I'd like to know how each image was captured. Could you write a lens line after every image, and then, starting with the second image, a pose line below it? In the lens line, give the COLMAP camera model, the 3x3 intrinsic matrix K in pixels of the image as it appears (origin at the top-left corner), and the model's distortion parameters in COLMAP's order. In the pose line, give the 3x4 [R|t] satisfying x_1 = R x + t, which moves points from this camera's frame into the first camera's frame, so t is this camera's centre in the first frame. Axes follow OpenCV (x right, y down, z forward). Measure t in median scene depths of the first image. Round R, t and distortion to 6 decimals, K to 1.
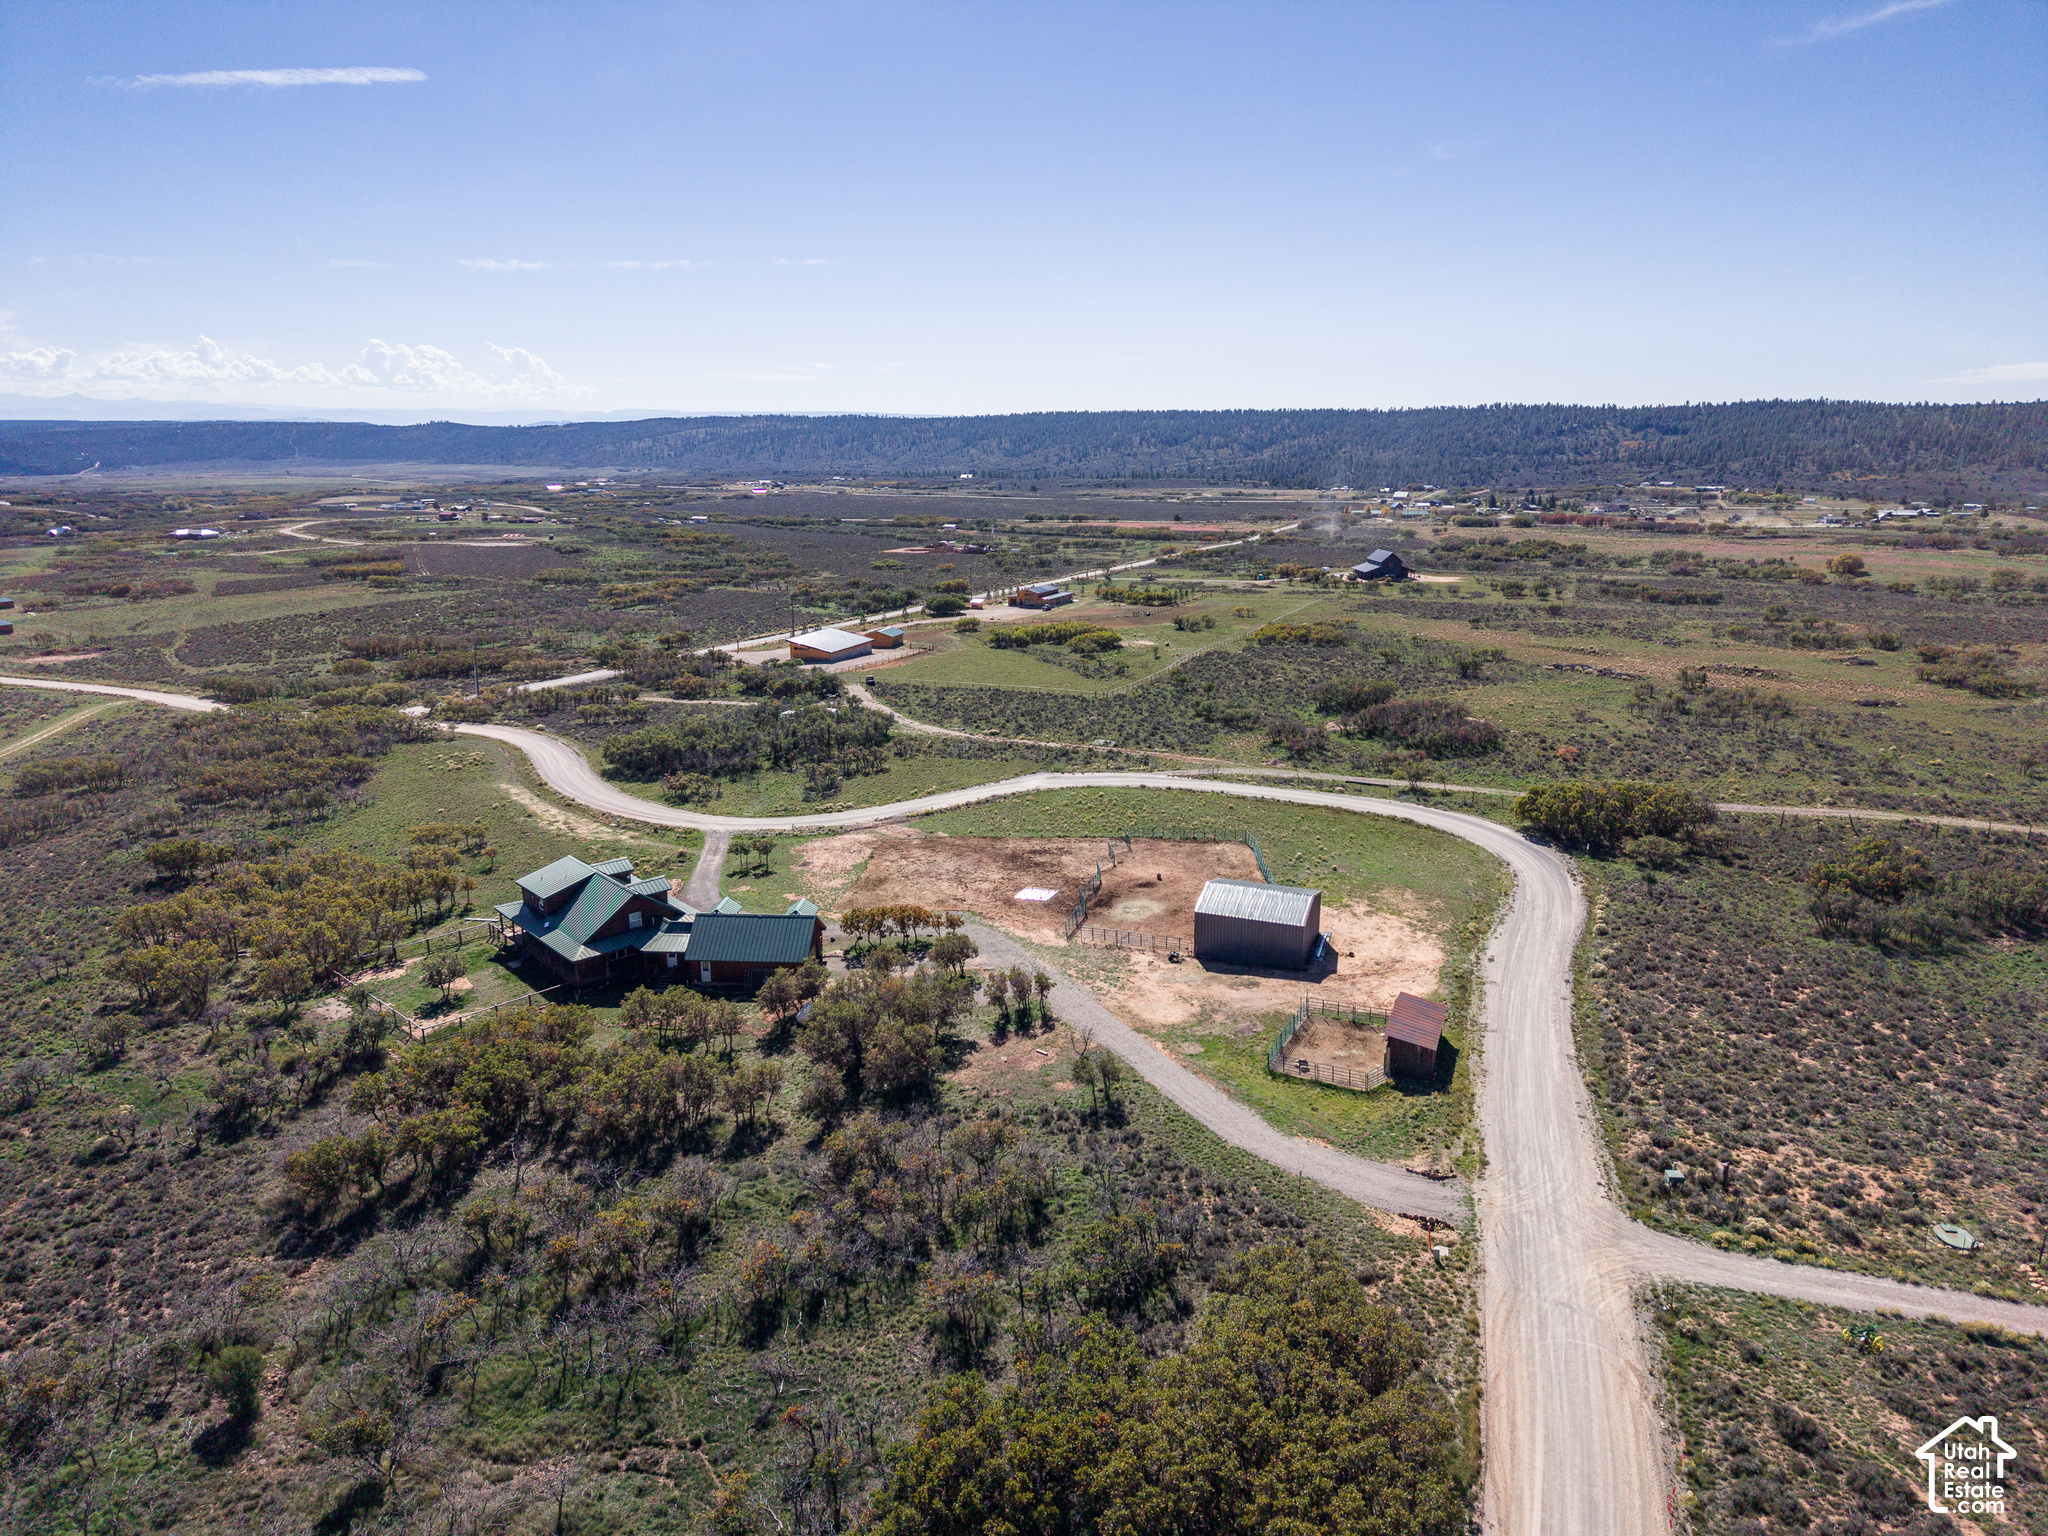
lens RADIAL K [[1364.3, 0, 1026.8], [0, 1364.3, 778.2], [0, 0, 1]] dist [0.037152, -0.037730]
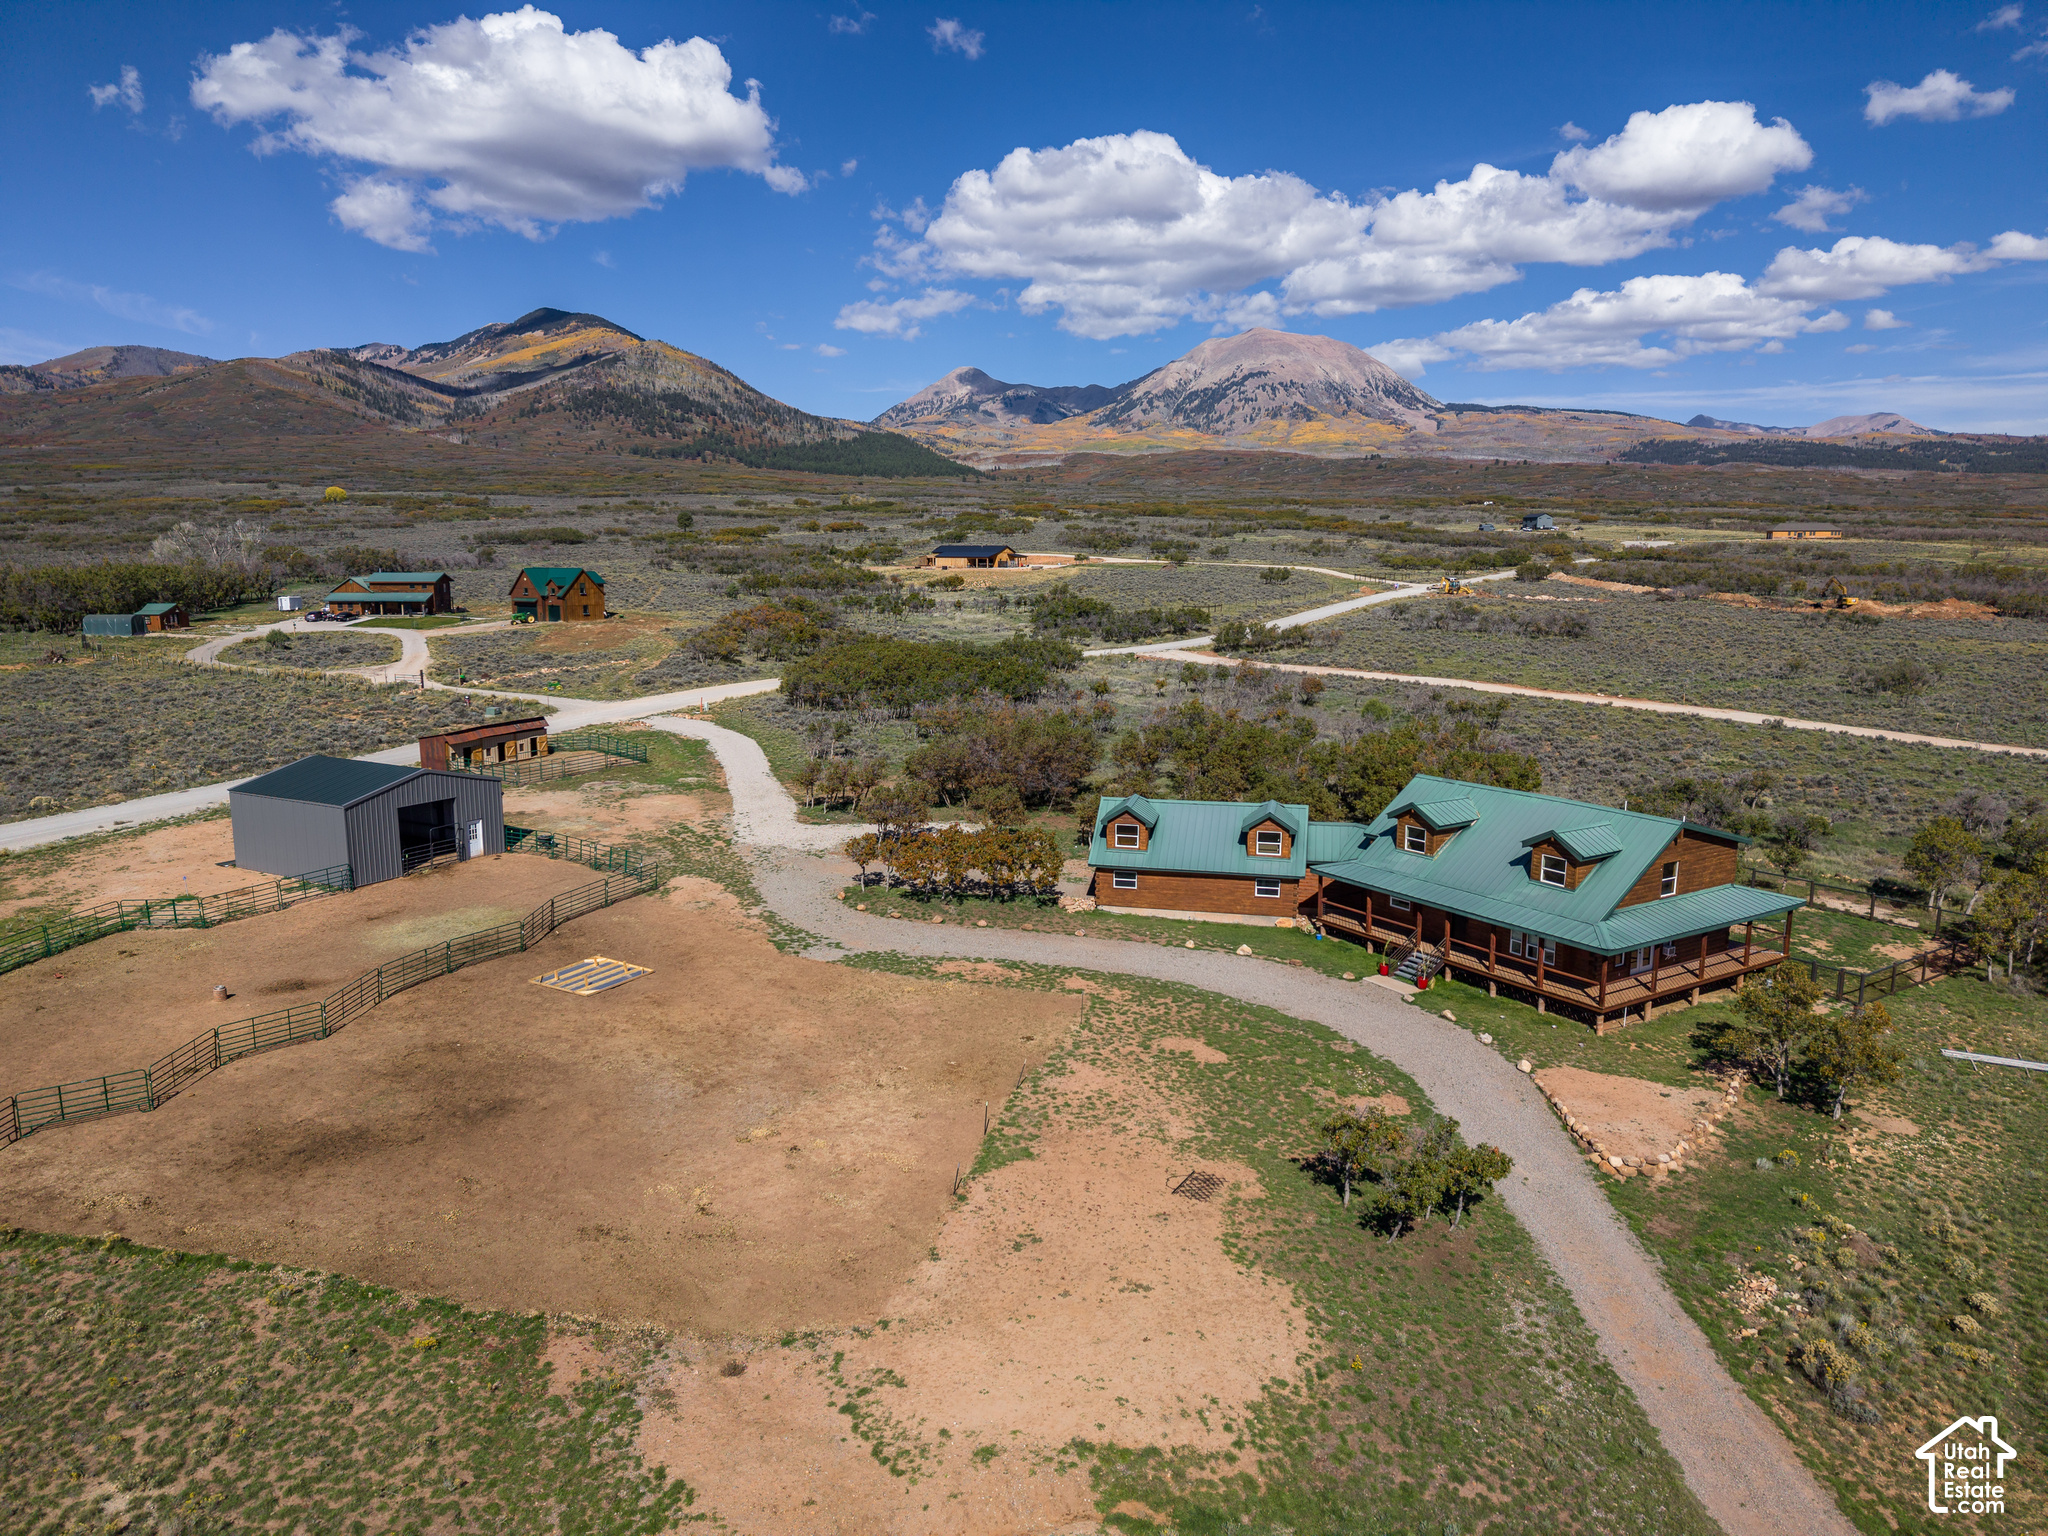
lens RADIAL K [[1364.3, 0, 1018.1], [0, 1364.3, 772.2], [0, 0, 1]] dist [0.037152, -0.037730]
pose [[-0.987634, -0.027107, 0.154416, -0.223297], [0.039515, 0.910099, 0.412503, -0.167402], [-0.151715, 0.413504, -0.897773, 1.630486]]
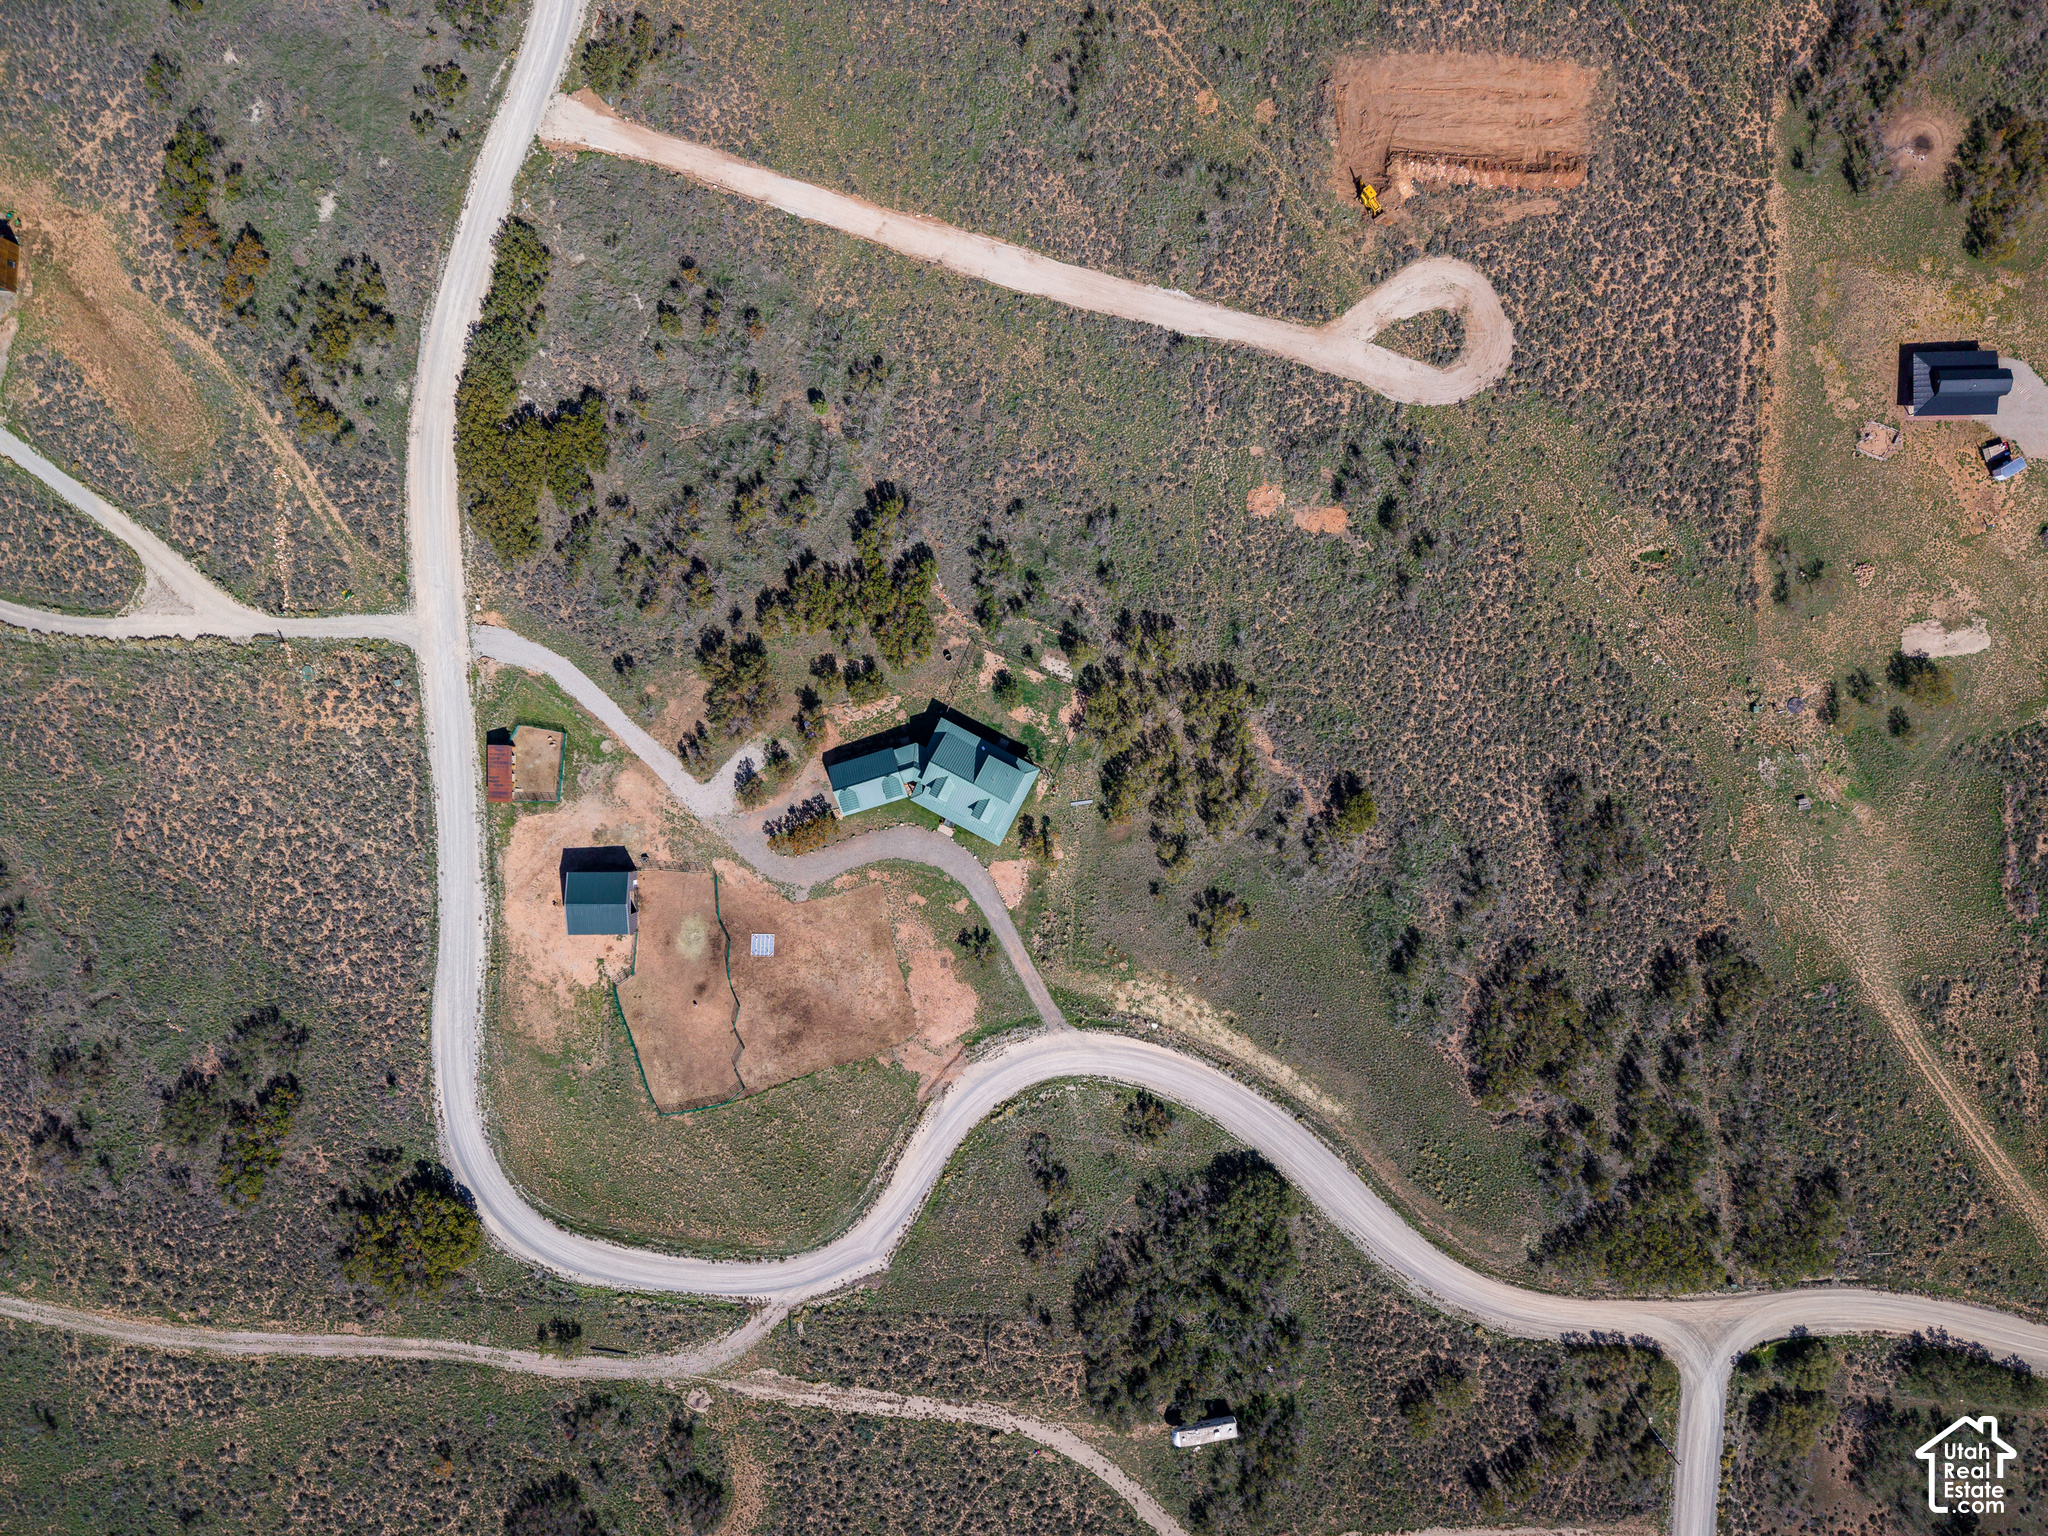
lens RADIAL K [[1364.3, 0, 1030.6], [0, 1364.3, 762.5], [0, 0, 1]] dist [0.037152, -0.037730]
pose [[-0.934690, 0.354564, 0.025258, -0.479688], [-0.069750, -0.252622, 0.965048, -1.696850], [0.348552, 0.900259, 0.260854, 0.633438]]
